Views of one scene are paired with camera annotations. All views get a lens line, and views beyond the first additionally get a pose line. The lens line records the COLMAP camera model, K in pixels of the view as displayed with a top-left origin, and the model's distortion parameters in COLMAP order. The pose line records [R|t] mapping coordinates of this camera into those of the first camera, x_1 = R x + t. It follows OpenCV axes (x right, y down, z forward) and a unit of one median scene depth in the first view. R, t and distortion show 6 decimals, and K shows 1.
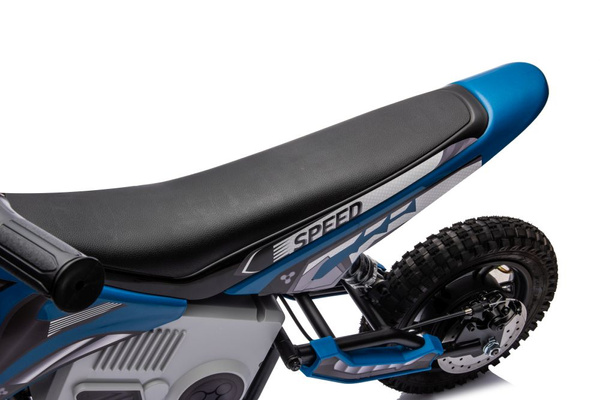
lens RADIAL K [[855.0, 0, 300.0], [0, 855.0, 200.0], [0, 0, 1]] dist [0.030198, 0.006429]
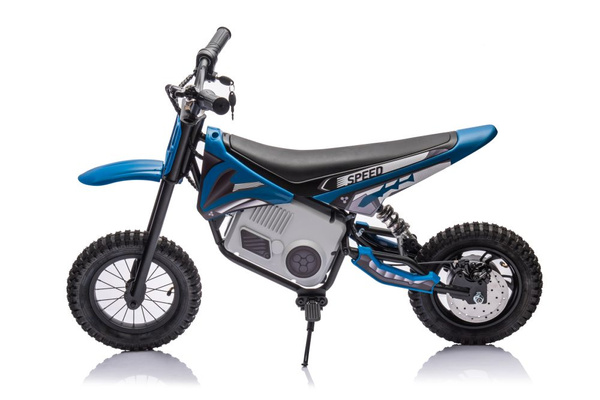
lens RADIAL K [[1177.0, 0, 300.0], [0, 1177.0, 200.0], [0, 0, 1]] dist [0.256165, 0.124497]
pose [[0.905899, 0.114524, -0.407715, 1.065787], [-0.236466, 0.935471, -0.262635, 0.877282], [0.351328, 0.334332, 0.874523, -1.569835]]
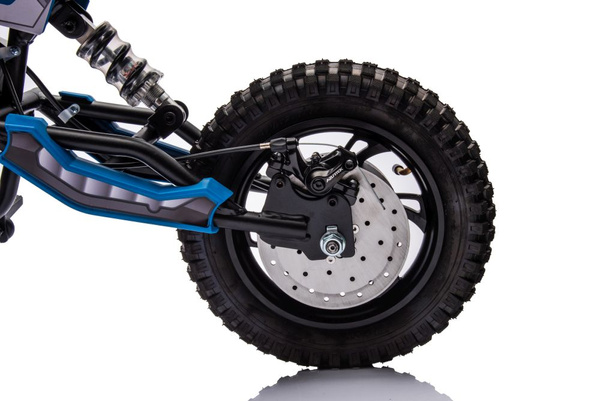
lens RADIAL K [[857.1, 0, 300.0], [0, 857.1, 200.5], [0, 0, 1]] dist [0.145772, 0.039432]
pose [[0.881302, 0.028912, -0.471668, 0.658133], [-0.222426, 0.906025, -0.360062, 0.495471], [0.416933, 0.422235, 0.804913, 0.559448]]
